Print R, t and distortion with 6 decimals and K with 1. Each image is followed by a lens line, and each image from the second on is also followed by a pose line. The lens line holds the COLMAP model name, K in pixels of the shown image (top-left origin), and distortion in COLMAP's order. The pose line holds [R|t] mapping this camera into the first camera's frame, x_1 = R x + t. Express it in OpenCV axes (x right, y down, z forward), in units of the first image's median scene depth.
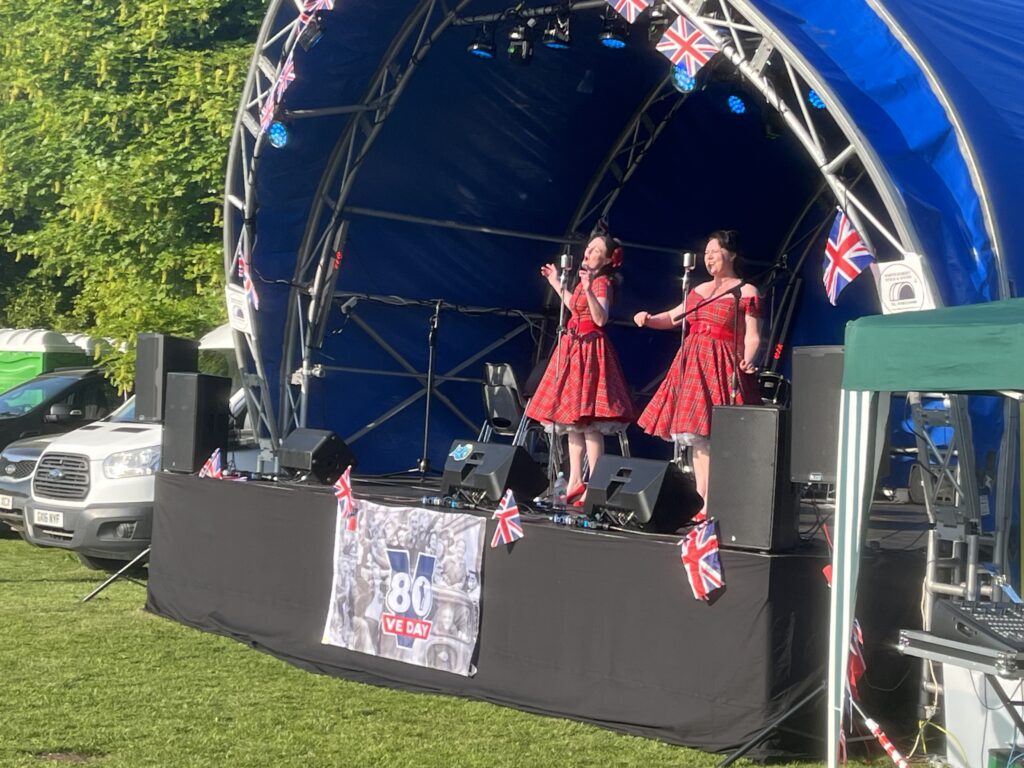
lens RADIAL K [[2055.6, 0, 512.0], [0, 2055.6, 384.0], [0, 0, 1]] dist [0.243076, -0.100044]
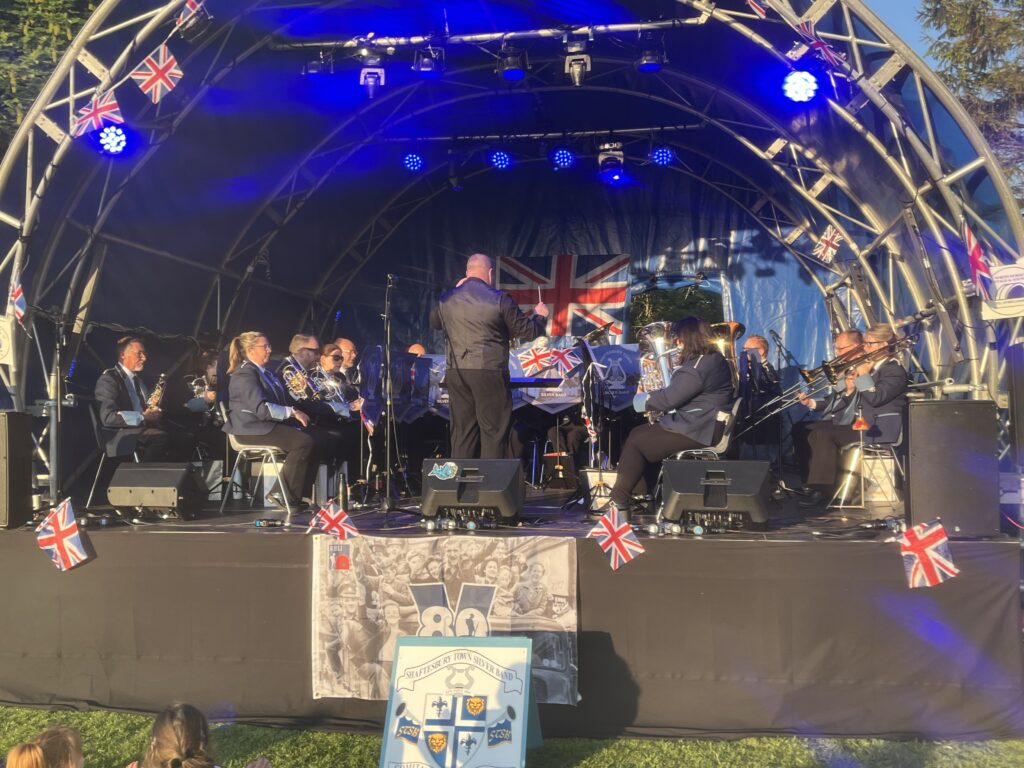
lens RADIAL K [[1065.8, 0, 521.5], [0, 1065.8, 393.2], [0, 0, 1]] dist [0.017478, 0.018474]
pose [[0.741587, -0.057008, 0.668430, -0.337857], [0.053250, 0.998241, 0.026057, -0.015013], [-0.668739, 0.016270, 0.743319, 0.610381]]
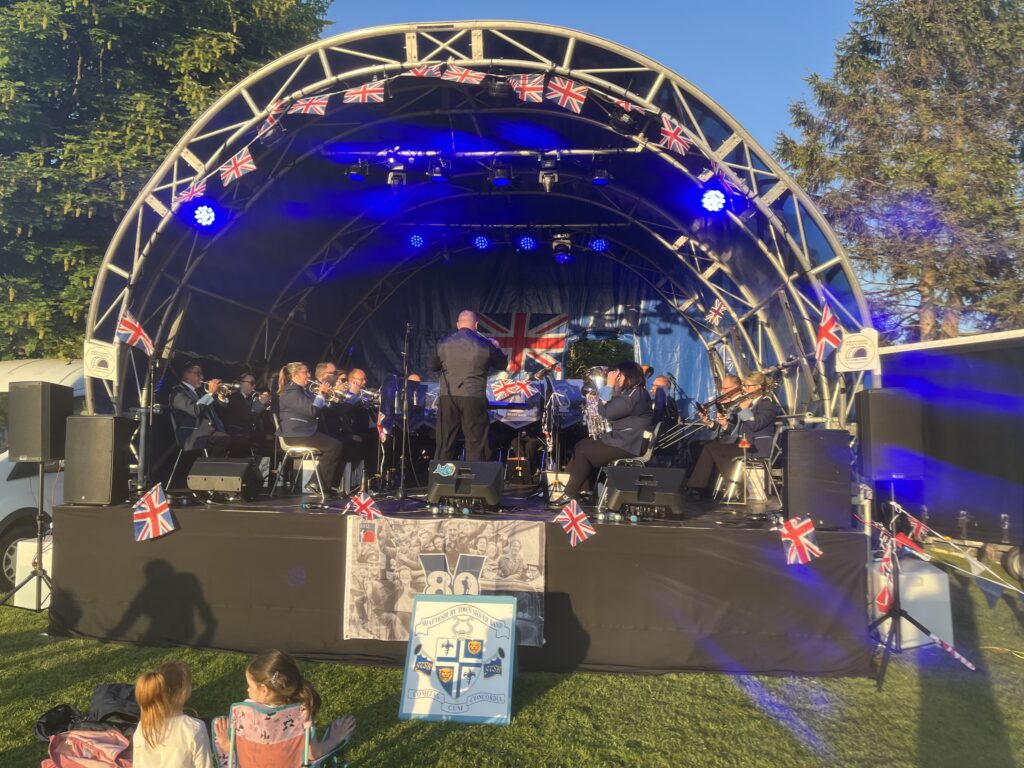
lens RADIAL K [[779.7, 0, 512.0], [0, 779.7, 384.0], [0, 0, 1]] dist [0.026755, 0.003763]
pose [[0.701587, -0.009744, 0.712517, -0.355258], [0.021202, 0.999749, -0.007204, -0.017540], [-0.712268, 0.020161, 0.701618, 0.629247]]
